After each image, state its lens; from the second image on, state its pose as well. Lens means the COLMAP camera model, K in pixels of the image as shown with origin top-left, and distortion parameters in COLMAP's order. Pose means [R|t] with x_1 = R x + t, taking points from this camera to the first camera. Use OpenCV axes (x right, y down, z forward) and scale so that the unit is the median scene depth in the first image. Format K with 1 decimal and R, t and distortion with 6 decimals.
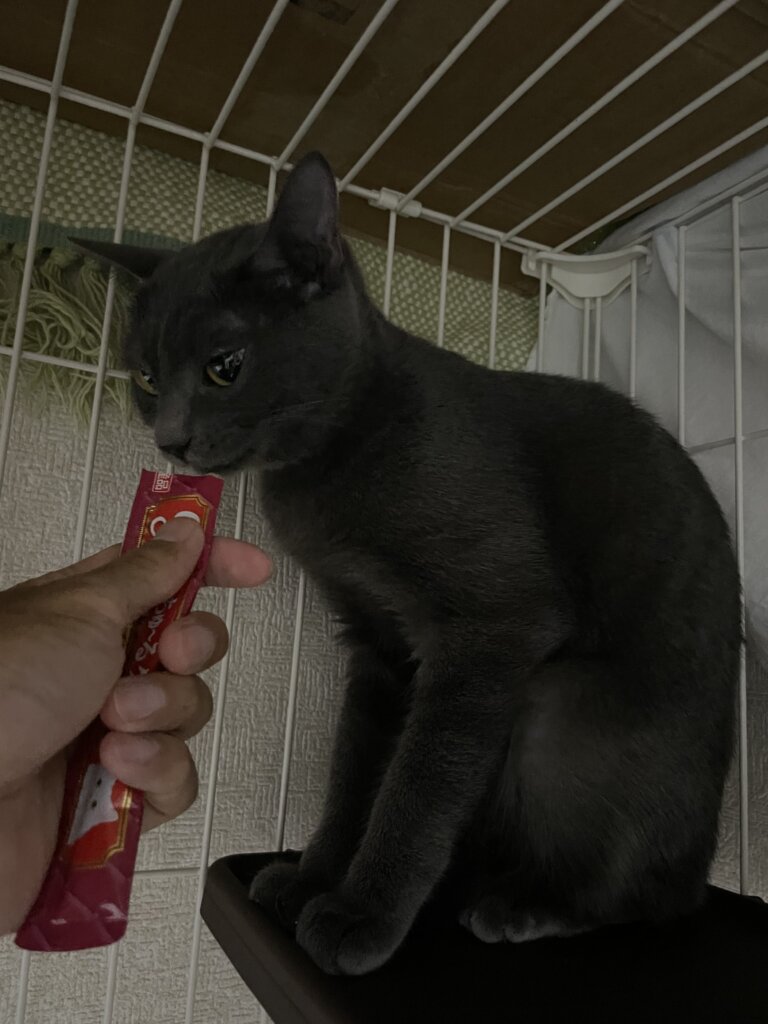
lens RADIAL K [[770.6, 0, 390.7], [0, 770.6, 506.9], [0, 0, 1]] dist [-0.040868, -0.038001]
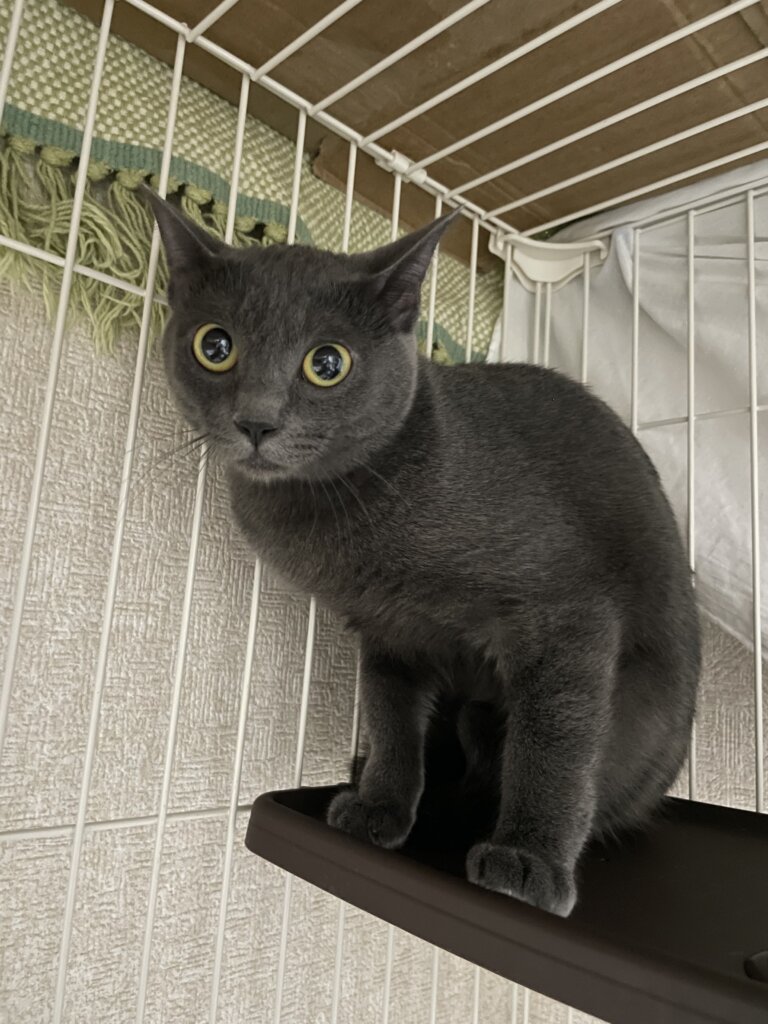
lens RADIAL K [[770.6, 0, 423.7], [0, 770.6, 504.7], [0, 0, 1]] dist [-0.040868, -0.038001]
pose [[0.956639, 0.043005, 0.288085, -0.284125], [-0.051599, 0.998419, 0.022304, 0.040018], [-0.286670, -0.036202, 0.957345, -0.018046]]
